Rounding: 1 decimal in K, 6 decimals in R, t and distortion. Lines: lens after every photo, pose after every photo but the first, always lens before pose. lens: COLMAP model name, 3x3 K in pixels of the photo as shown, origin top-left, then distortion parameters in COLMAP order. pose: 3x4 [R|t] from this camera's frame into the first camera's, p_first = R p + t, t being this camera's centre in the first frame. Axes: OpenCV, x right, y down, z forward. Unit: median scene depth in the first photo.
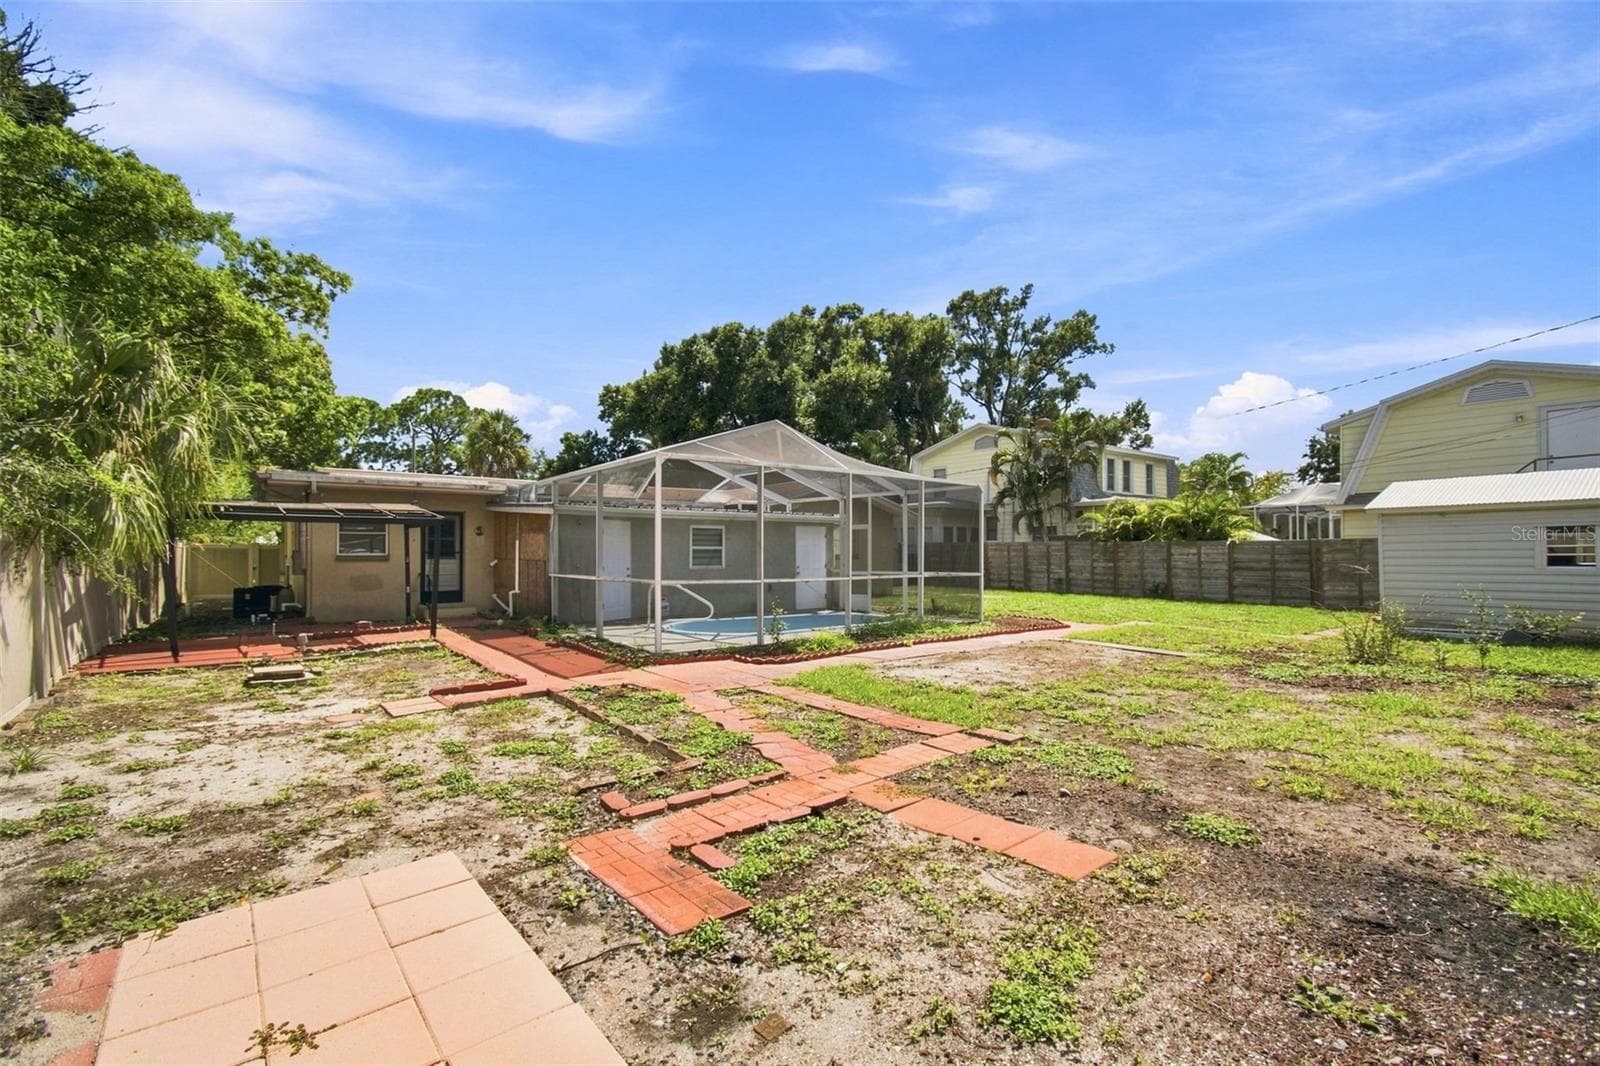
lens RADIAL K [[714.2, 0, 800.6], [0, 714.2, 534.9], [0, 0, 1]] dist [-0.001938, 0.000714]
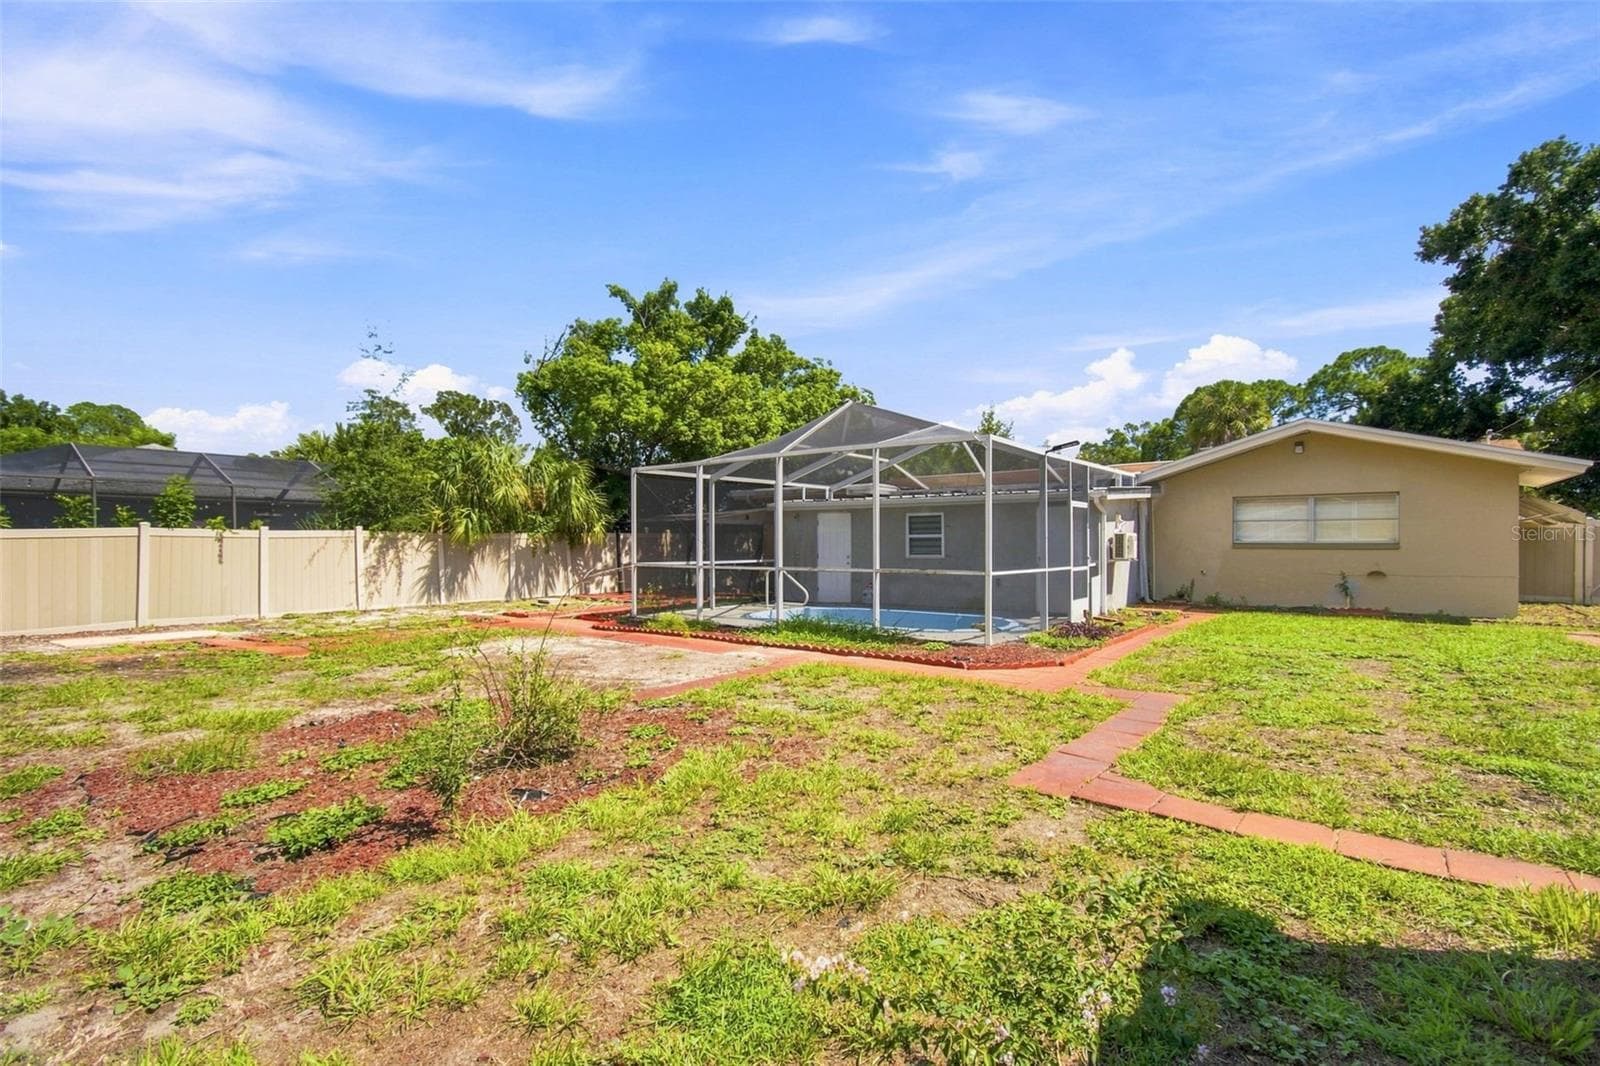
lens RADIAL K [[747.8, 0, 813.1], [0, 747.8, 534.0], [0, 0, 1]] dist [-0.000164, 0.000124]
pose [[0.256779, -0.015291, -0.966349, 0.819435], [0.026977, 0.999599, -0.008649, 0.020605], [0.966094, -0.023849, 0.257088, 0.636522]]
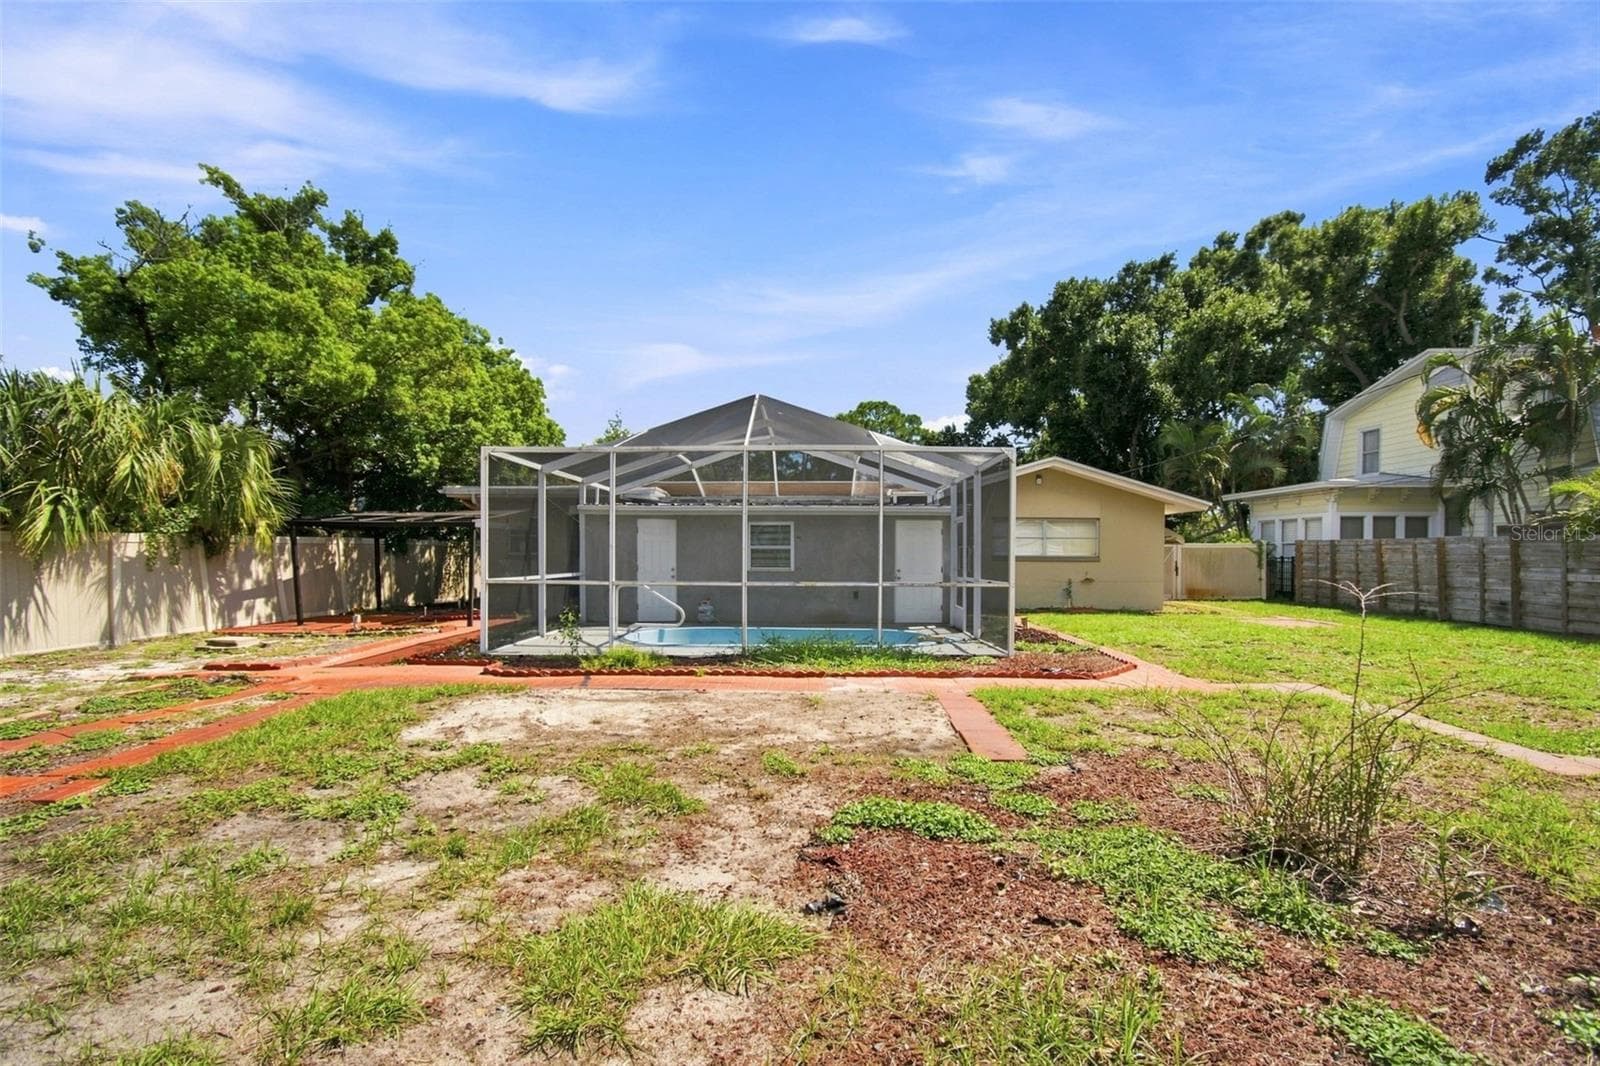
lens RADIAL K [[730.5, 0, 801.0], [0, 730.5, 569.3], [0, 0, 1]] dist [0.001416, 0.000258]
pose [[0.775659, 0.014397, -0.630988, 0.497015], [0.012054, 0.999220, 0.037616, 0.011920], [0.631038, -0.036783, 0.774880, 0.333417]]
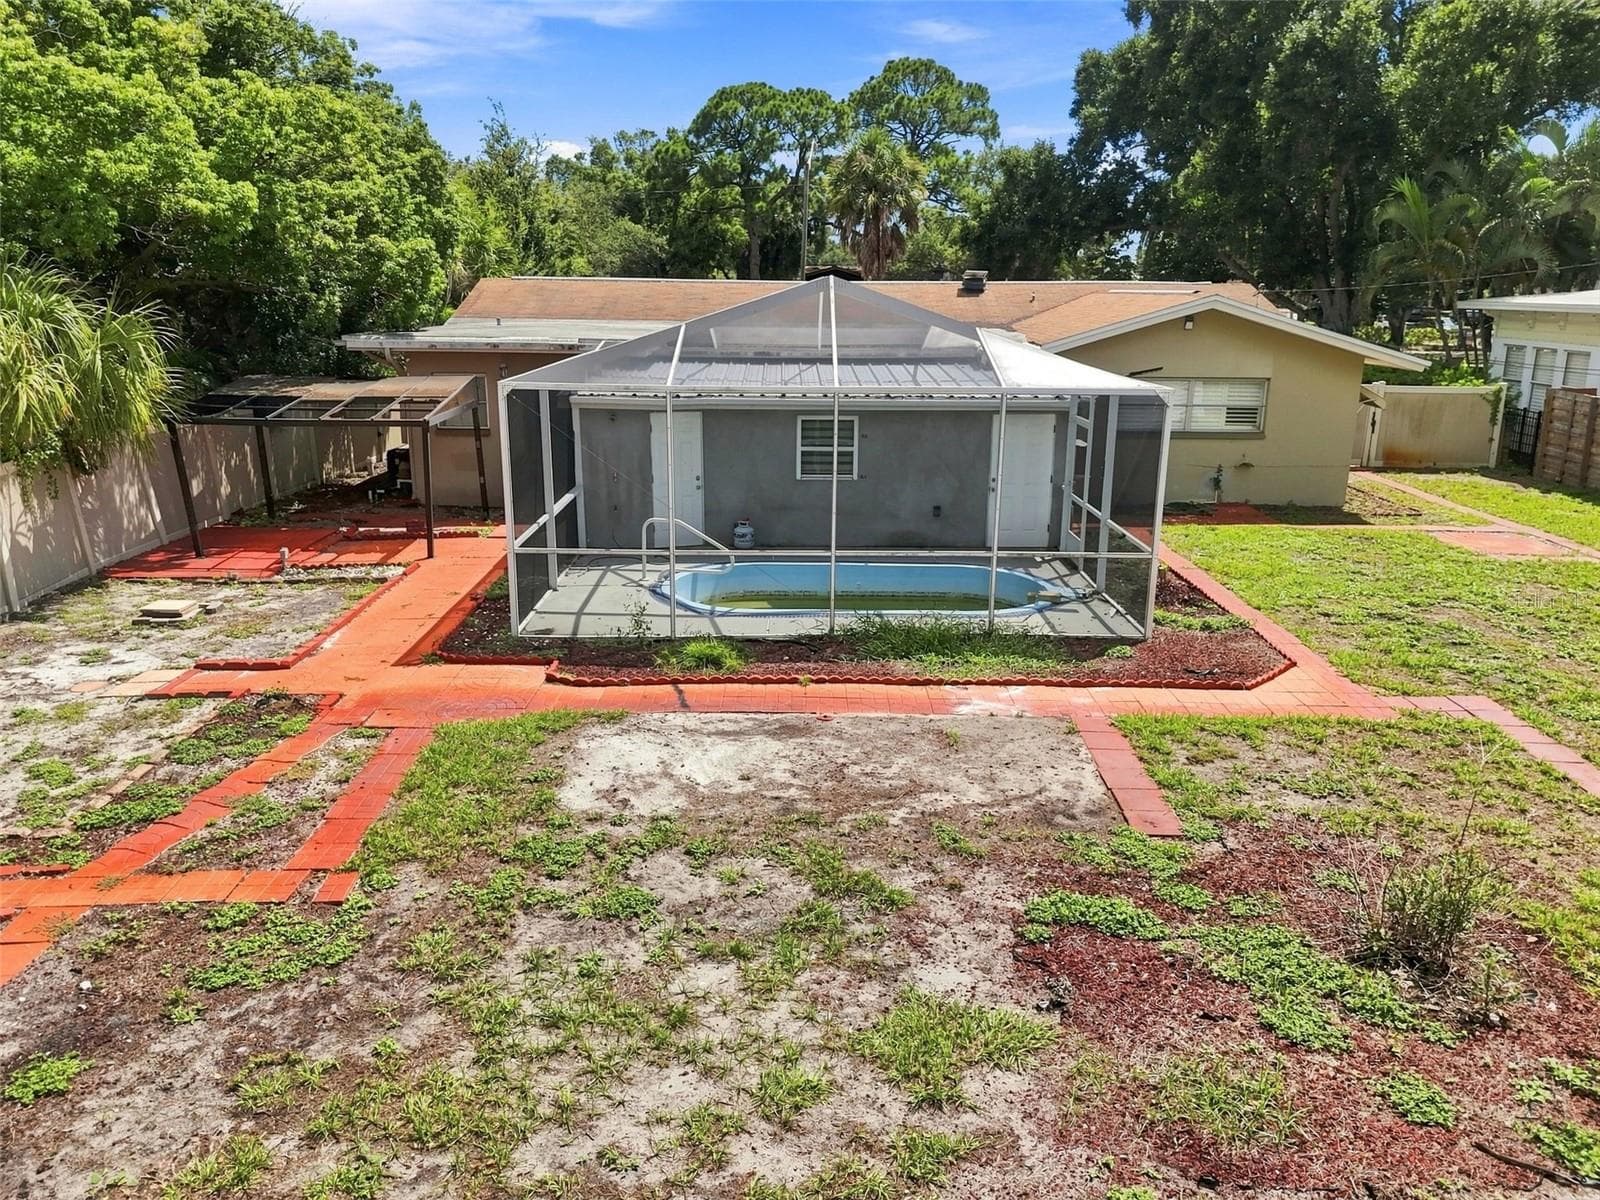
lens RADIAL K [[1177.8, 0, 808.4], [0, 1177.8, 590.8], [0, 0, 1]] dist [0.082394, -0.087791]
pose [[0.795804, 0.157150, -0.584808, 0.542423], [0.005651, 0.963770, 0.266676, -0.154237], [0.605528, -0.215526, 0.766084, 0.128934]]
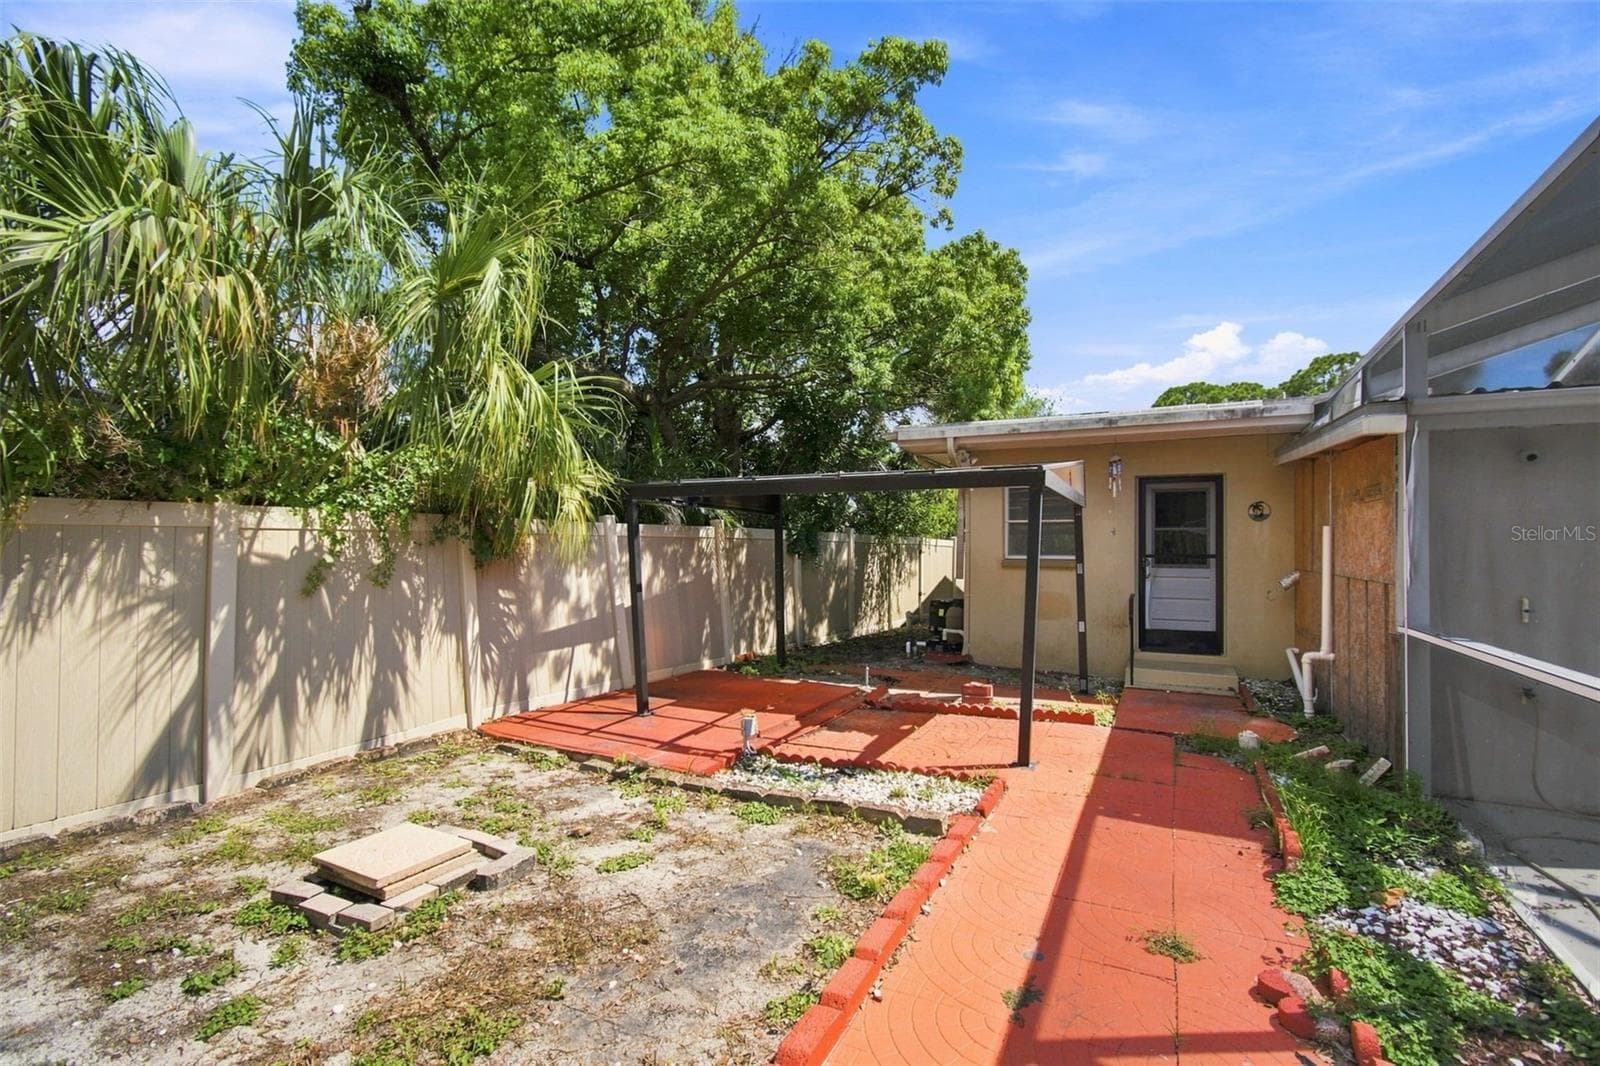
lens RADIAL K [[730.5, 0, 801.0], [0, 730.5, 569.3], [0, 0, 1]] dist [0.001416, 0.000258]
pose [[0.412735, 0.029884, -0.910361, -0.150235], [0.014019, 0.999135, 0.039154, 0.012164], [0.910743, -0.028922, 0.411959, 0.557780]]
